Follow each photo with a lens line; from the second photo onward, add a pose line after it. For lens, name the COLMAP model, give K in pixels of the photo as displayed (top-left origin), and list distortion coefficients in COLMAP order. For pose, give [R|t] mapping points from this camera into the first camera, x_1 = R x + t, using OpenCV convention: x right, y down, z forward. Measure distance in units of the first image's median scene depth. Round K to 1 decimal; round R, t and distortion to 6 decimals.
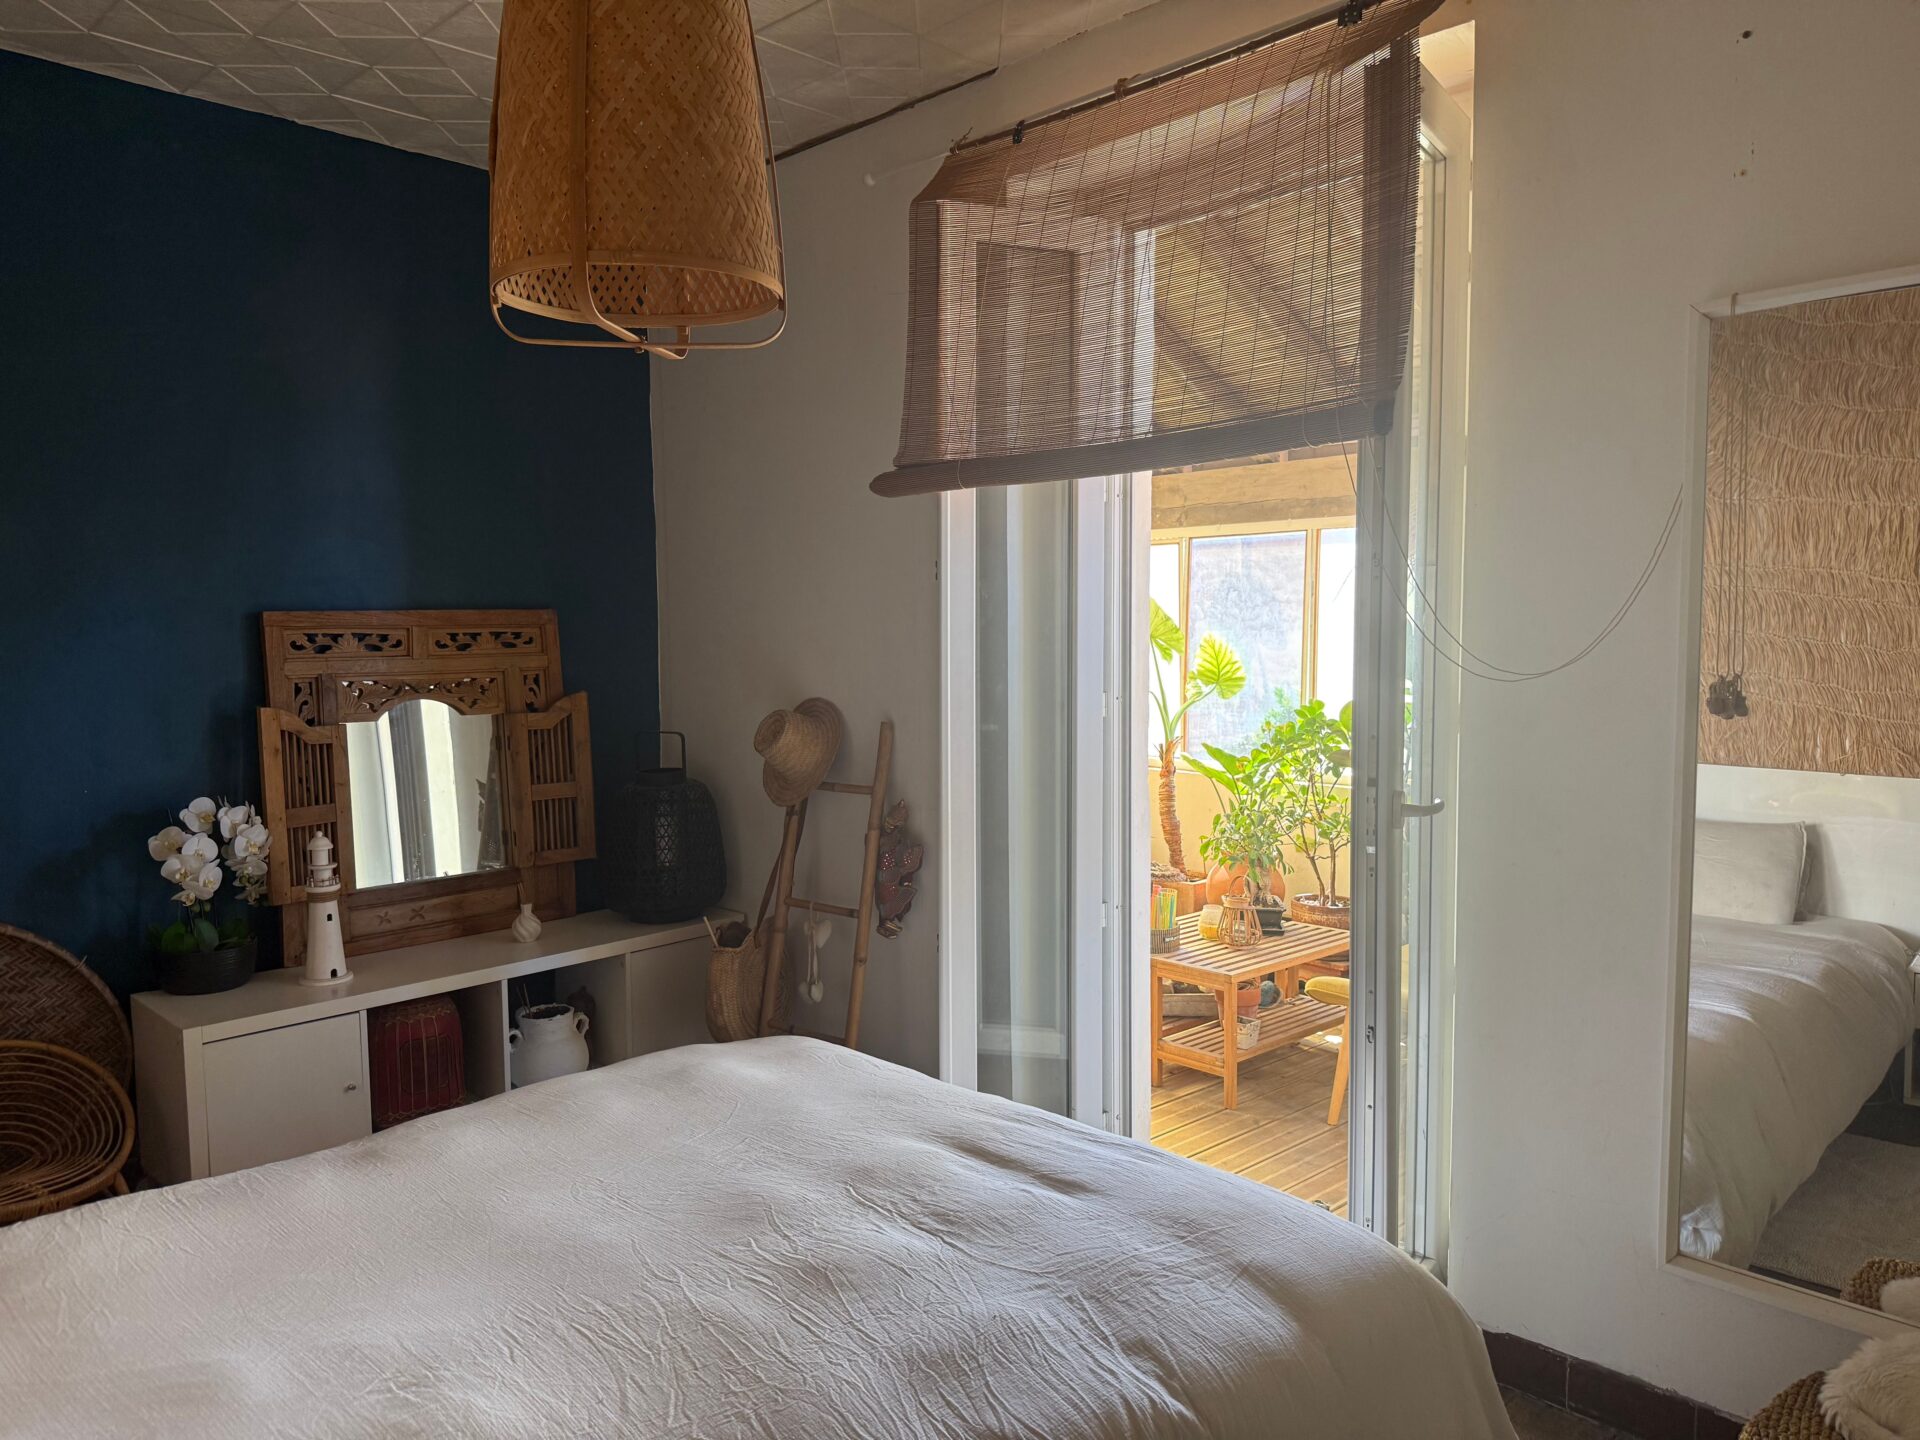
lens RADIAL K [[1345.4, 0, 954.0], [0, 1345.4, 728.6], [0, 0, 1]] dist [0.042749, -0.023196]
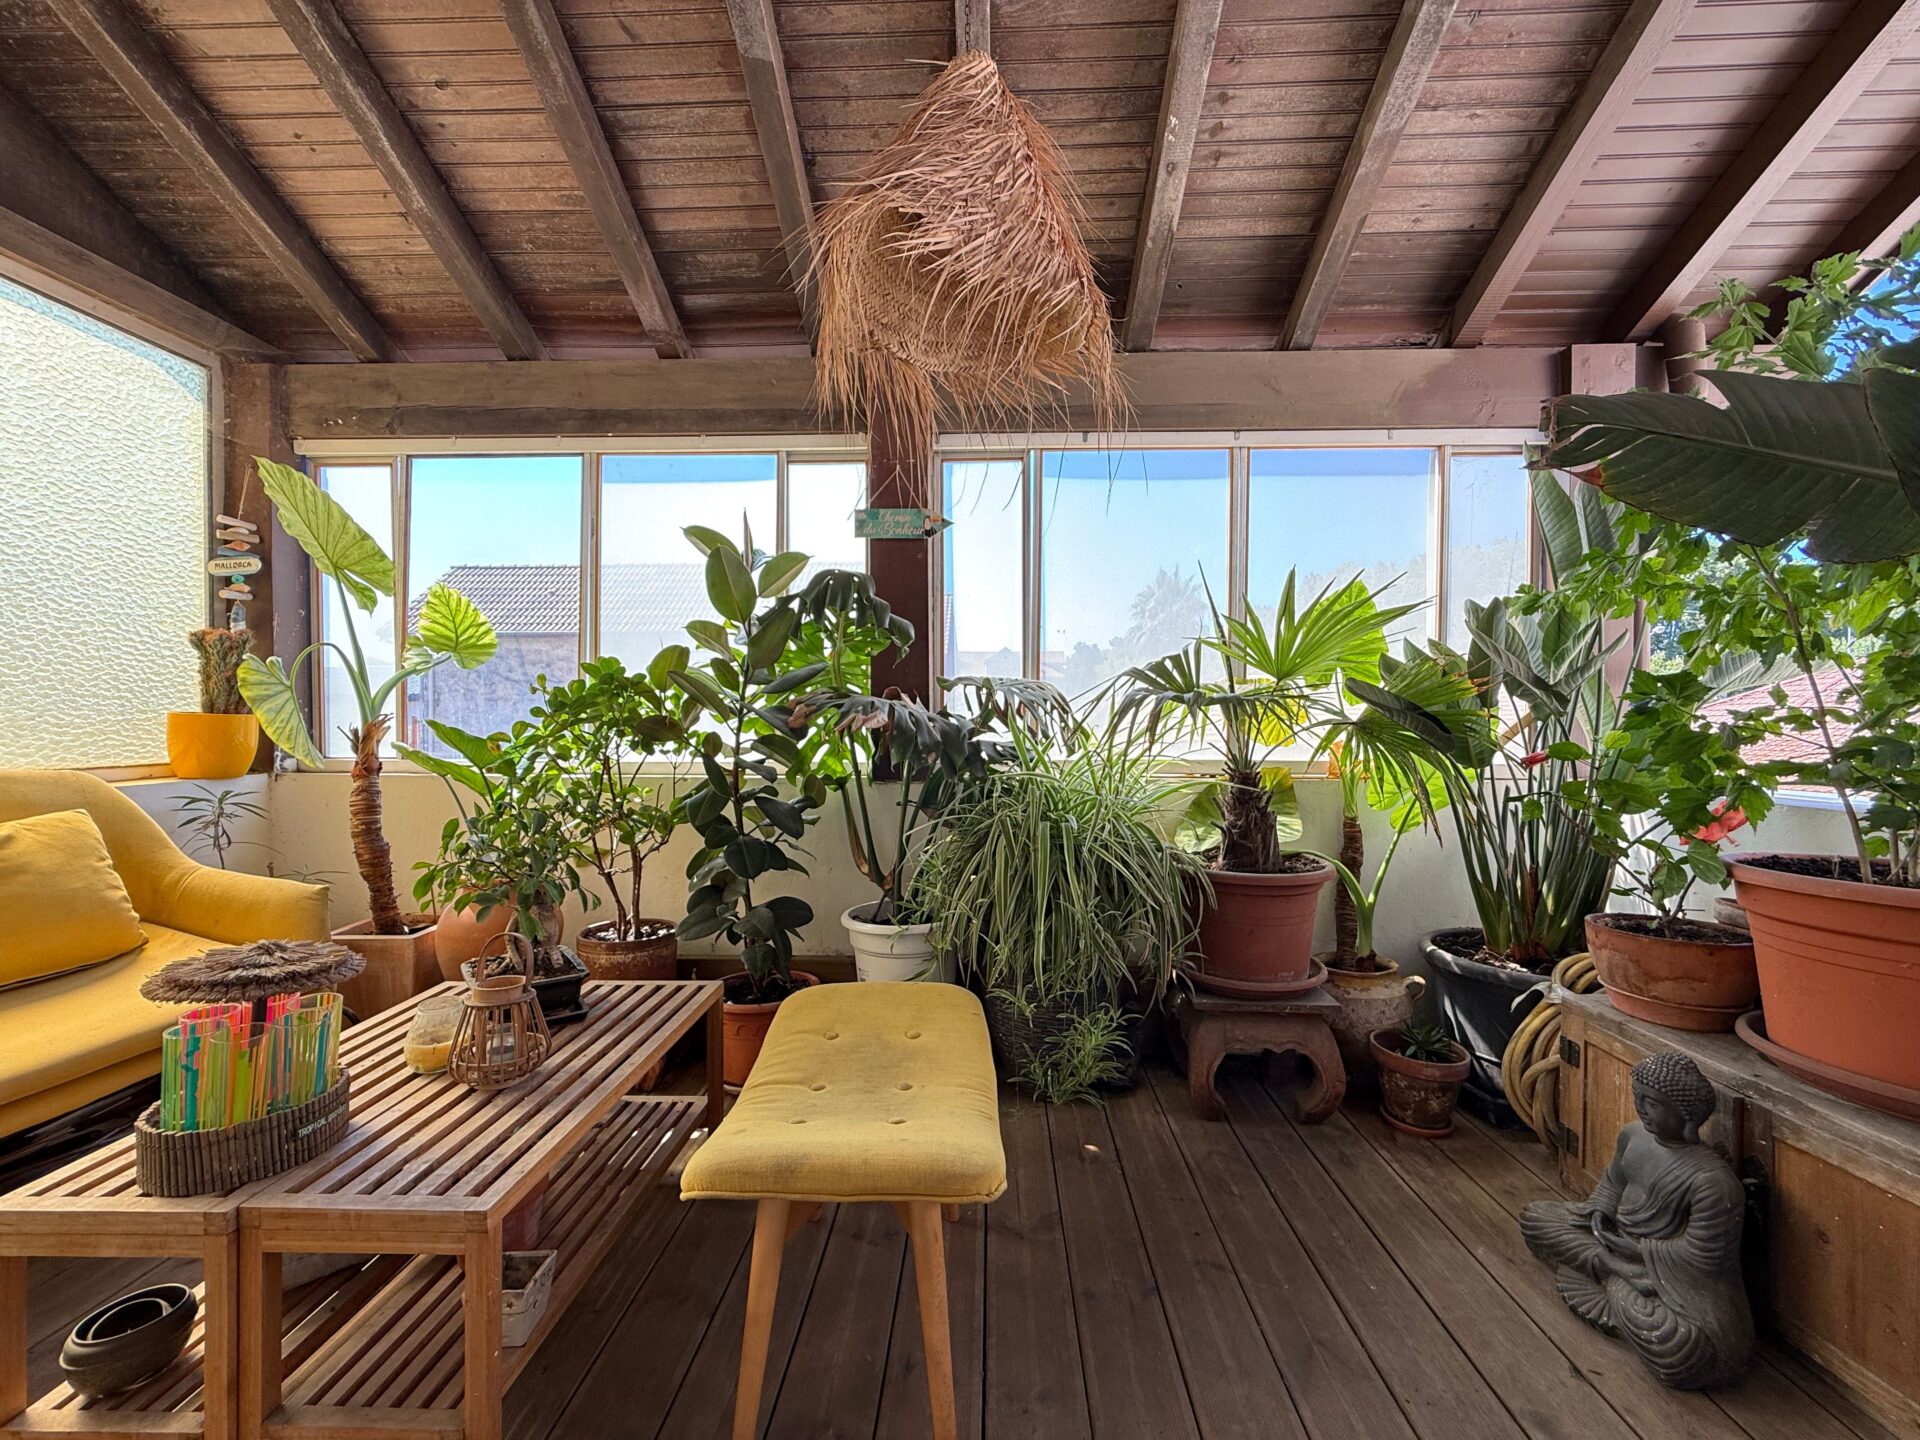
lens RADIAL K [[767.9, 0, 950.2], [0, 767.9, 719.1], [0, 0, 1]] dist [0.000665, 0.000891]
pose [[0.727948, 0.003627, 0.685623, 0.115776], [0.048014, 0.997261, -0.056253, 0.044966], [-0.683950, 0.073869, 0.725780, 0.566905]]
